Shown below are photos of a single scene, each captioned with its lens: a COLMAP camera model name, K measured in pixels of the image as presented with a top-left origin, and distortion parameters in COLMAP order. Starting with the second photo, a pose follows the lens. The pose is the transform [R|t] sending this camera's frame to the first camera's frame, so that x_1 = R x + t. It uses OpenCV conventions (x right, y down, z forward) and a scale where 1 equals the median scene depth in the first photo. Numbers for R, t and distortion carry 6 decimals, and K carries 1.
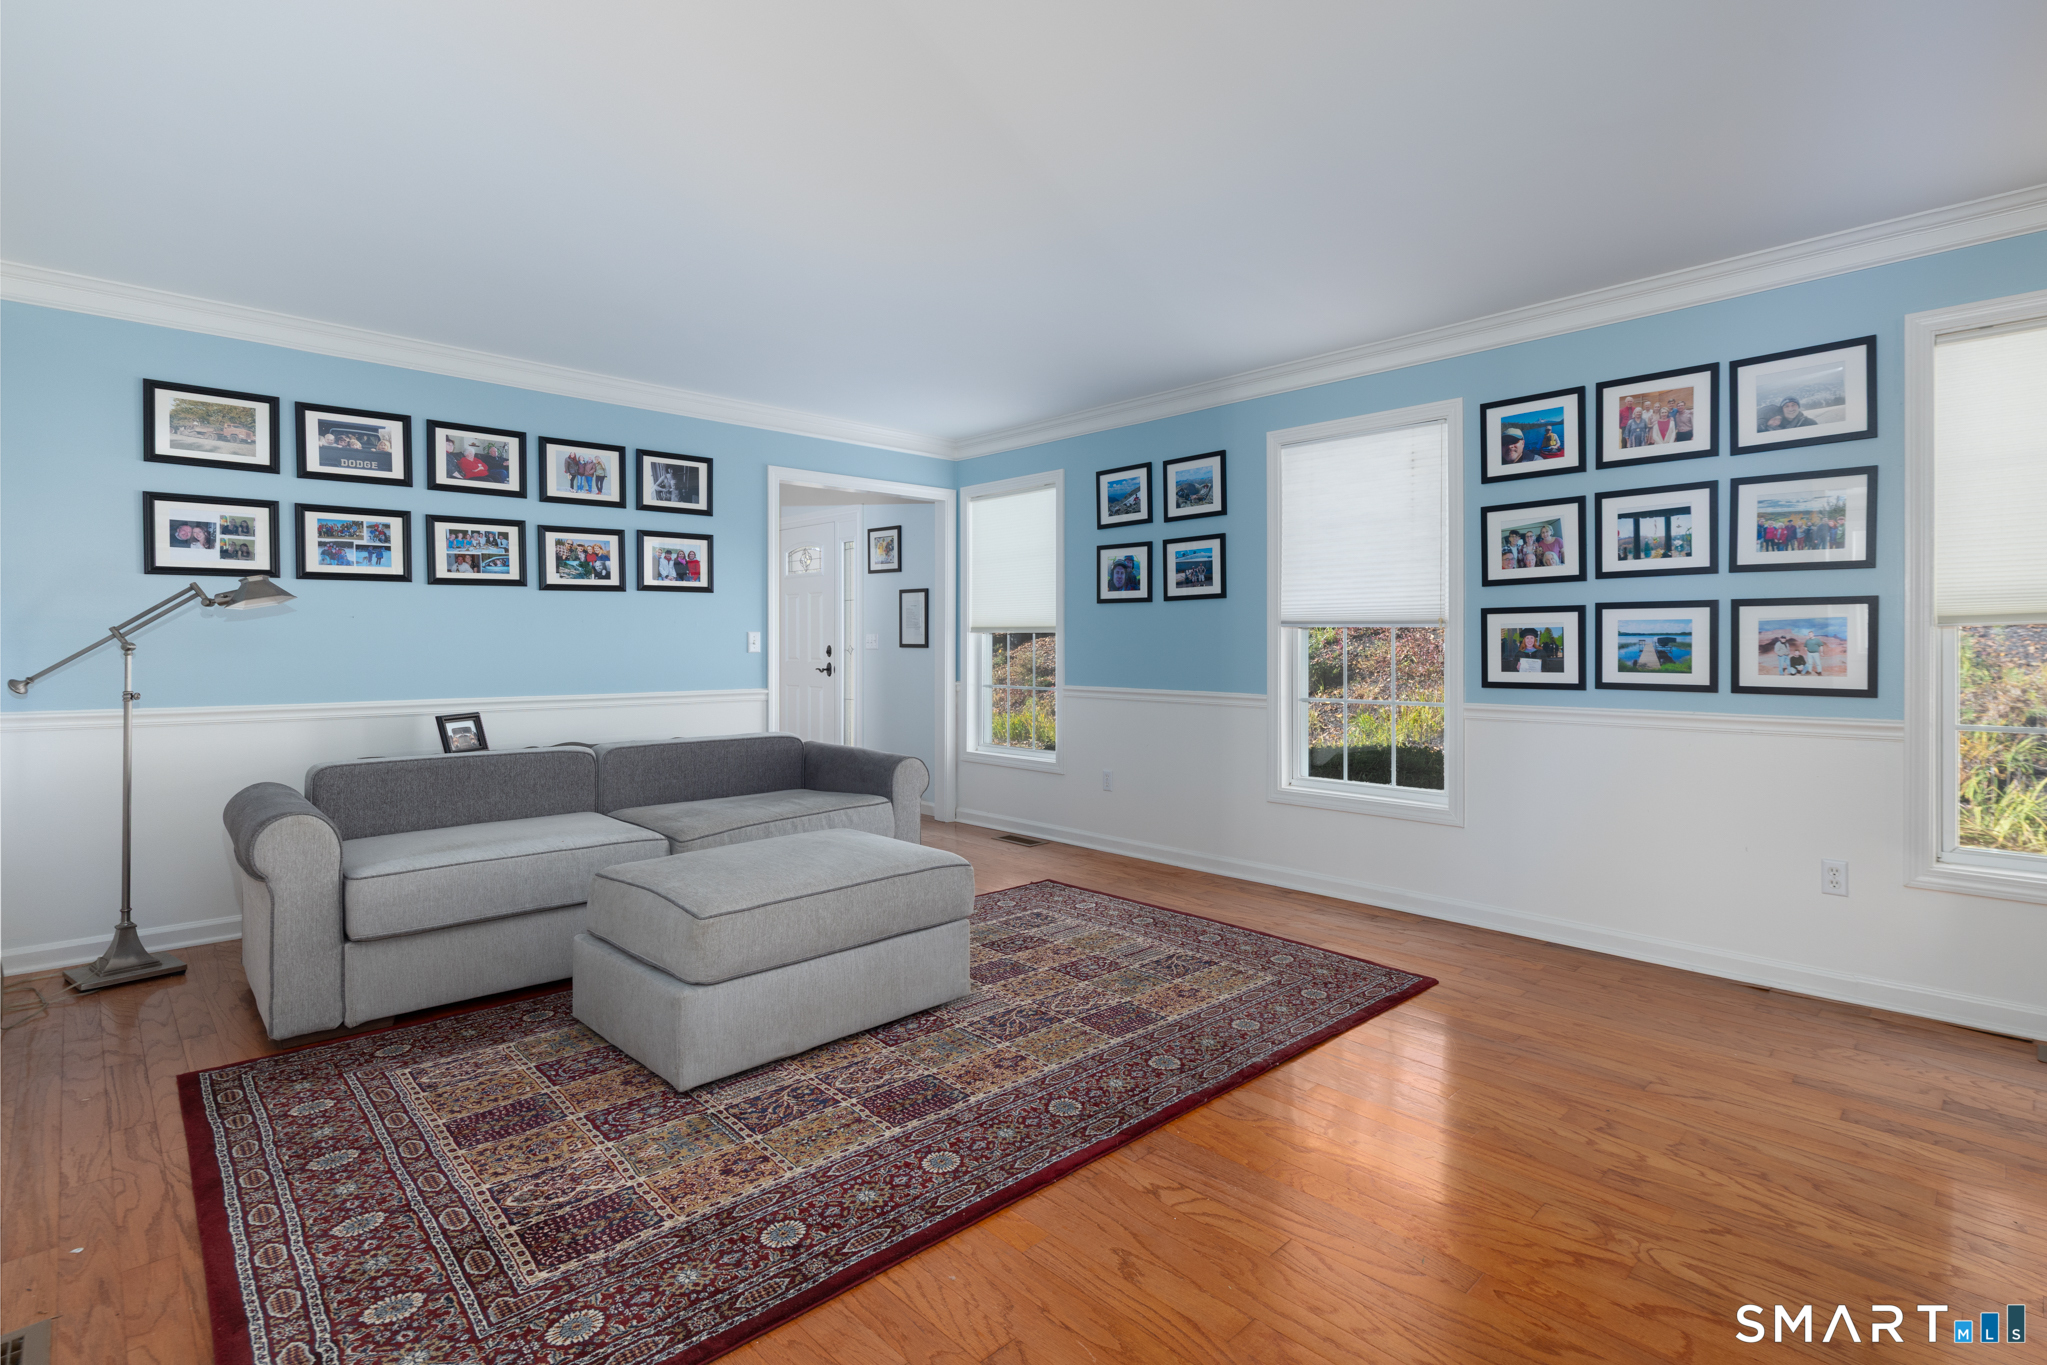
lens RADIAL K [[956.1, 0, 1017.4], [0, 956.1, 649.1], [0, 0, 1]] dist [-0.004808, -0.000371]
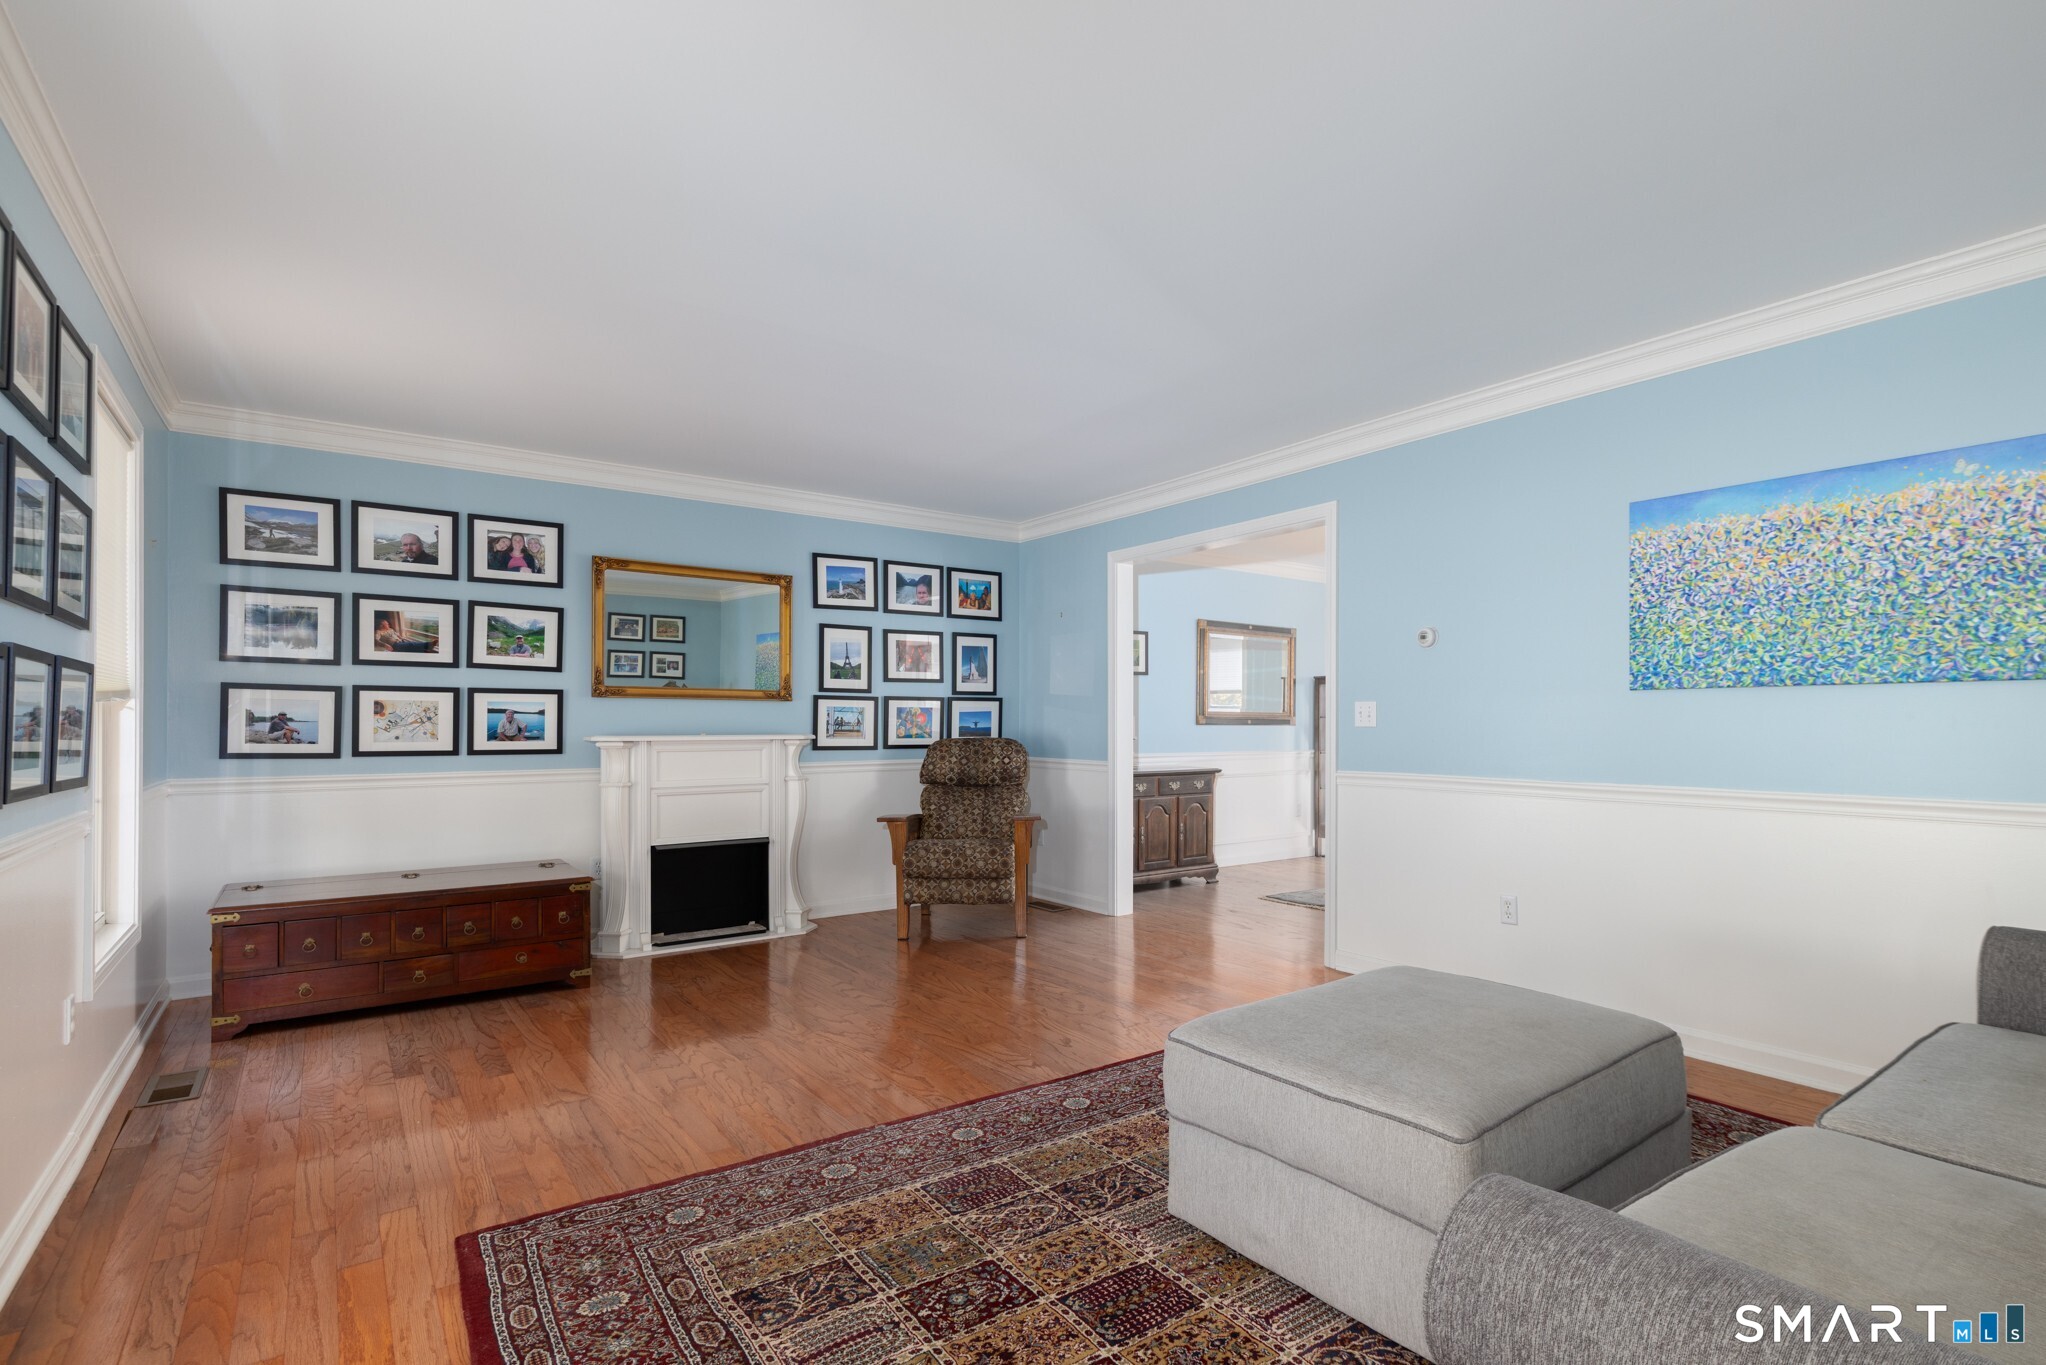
lens RADIAL K [[978.8, 0, 1024.9], [0, 978.8, 721.1], [0, 0, 1]] dist [0.013644, -0.000281]
pose [[-0.990957, 0.006046, 0.134047, -0.032247], [0.006067, 0.999982, -0.000251, -0.004803], [-0.134046, 0.000565, -0.990975, 1.301035]]
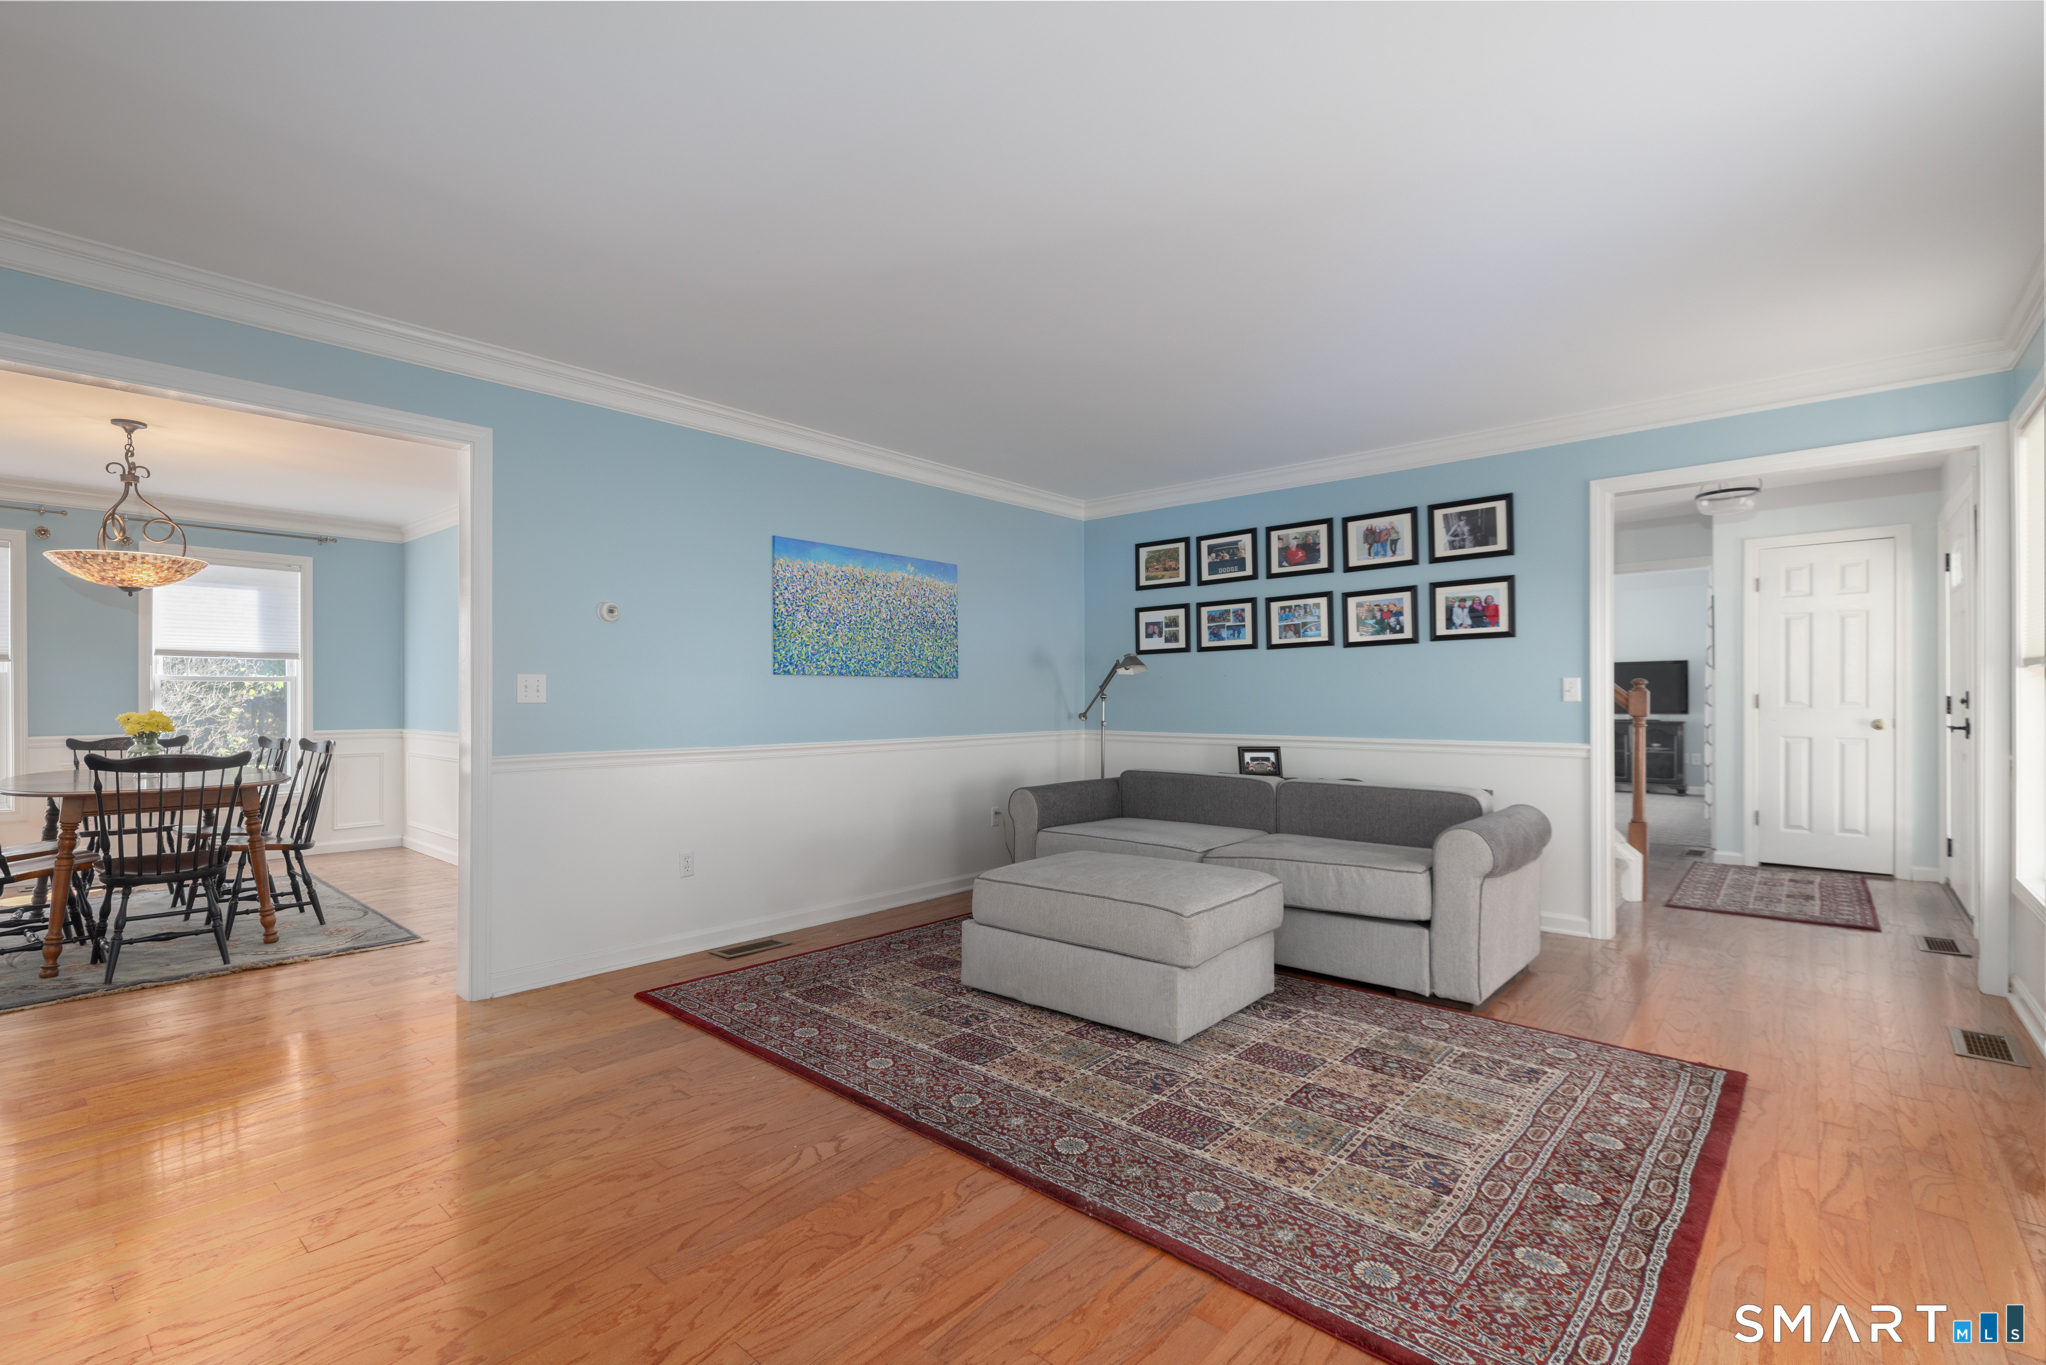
lens RADIAL K [[910.0, 0, 1014.8], [0, 910.0, 697.6], [0, 0, 1]] dist [-0.000531, 0.000163]
pose [[0.096494, 0.000634, -0.995333, 0.658795], [0.001237, 0.999999, 0.000757, -0.001768], [0.995333, -0.001304, 0.096493, 0.551799]]
